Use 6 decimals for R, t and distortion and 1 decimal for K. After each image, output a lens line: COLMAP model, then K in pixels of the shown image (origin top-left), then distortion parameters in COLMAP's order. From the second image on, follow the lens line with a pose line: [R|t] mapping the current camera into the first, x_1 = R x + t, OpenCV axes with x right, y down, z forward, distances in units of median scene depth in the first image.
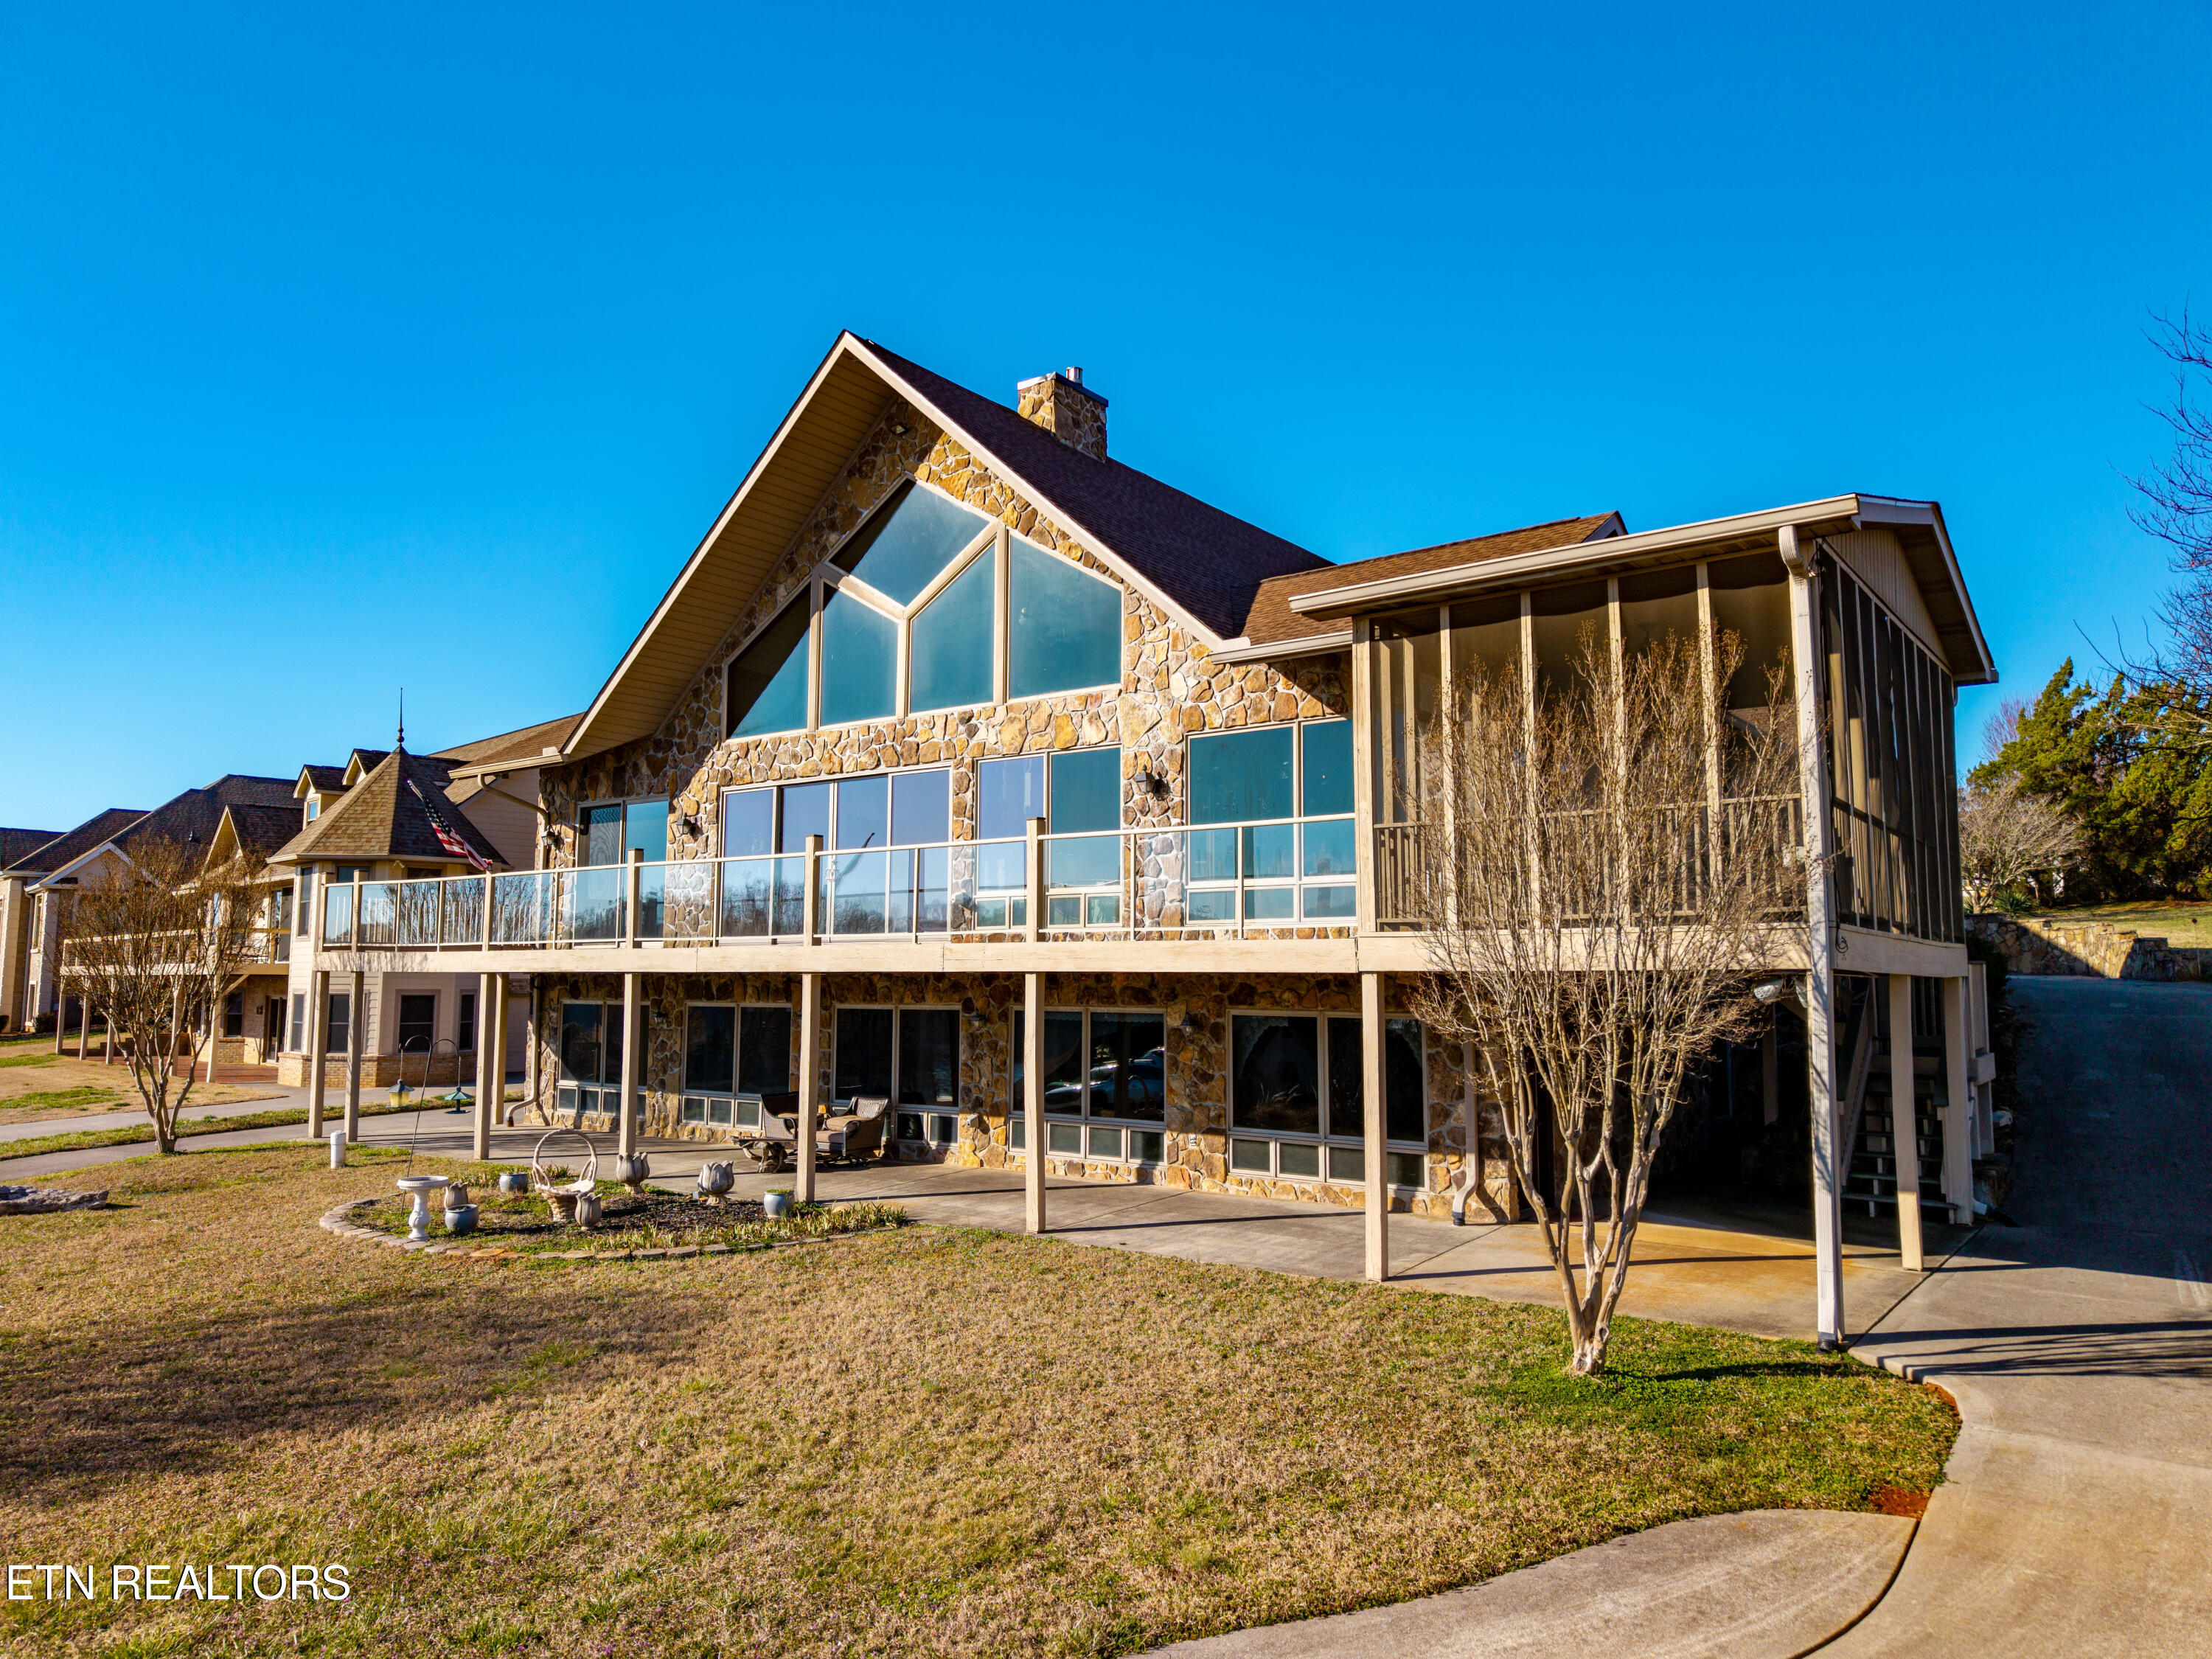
lens RADIAL K [[1478.0, 0, 1114.1], [0, 1478.0, 822.8], [0, 0, 1]] dist [0.036702, -0.034575]
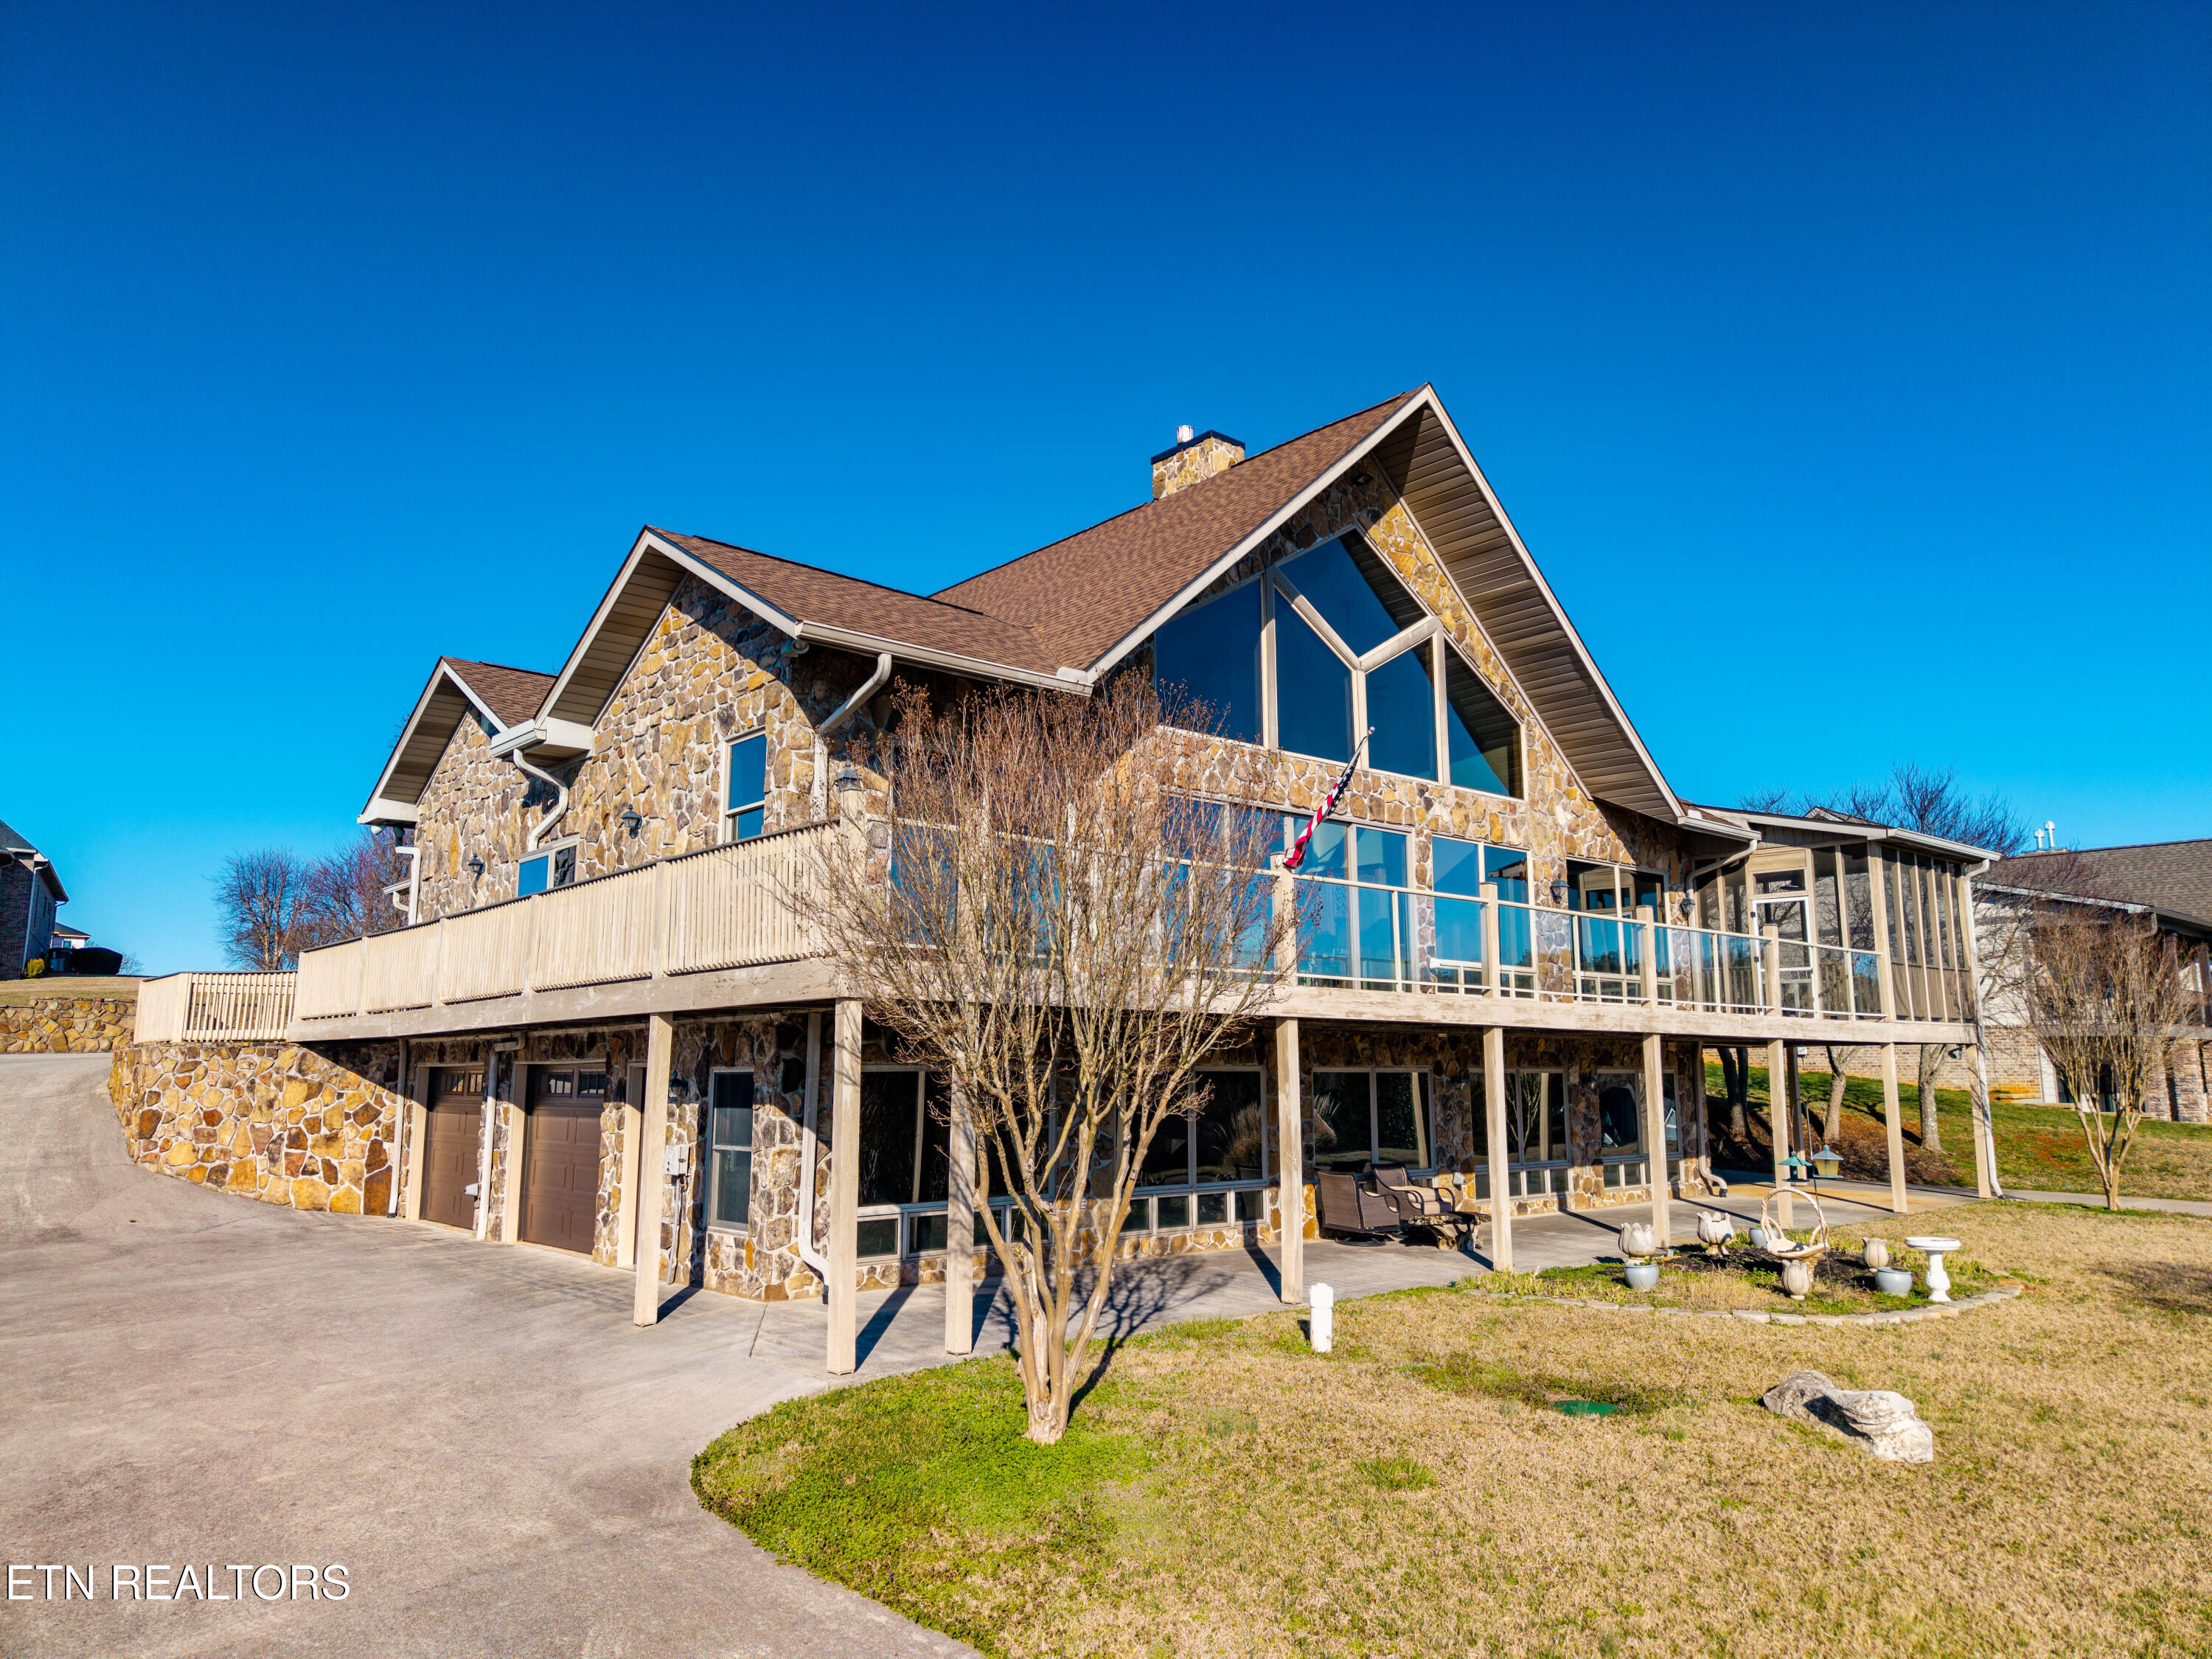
lens RADIAL K [[1478.0, 0, 1068.8], [0, 1478.0, 810.1], [0, 0, 1]] dist [0.036702, -0.034575]
pose [[0.222522, 0.165949, 0.960700, -1.167830], [-0.104421, 0.983795, -0.145752, 0.122159], [-0.969319, -0.067884, 0.236245, 1.001030]]
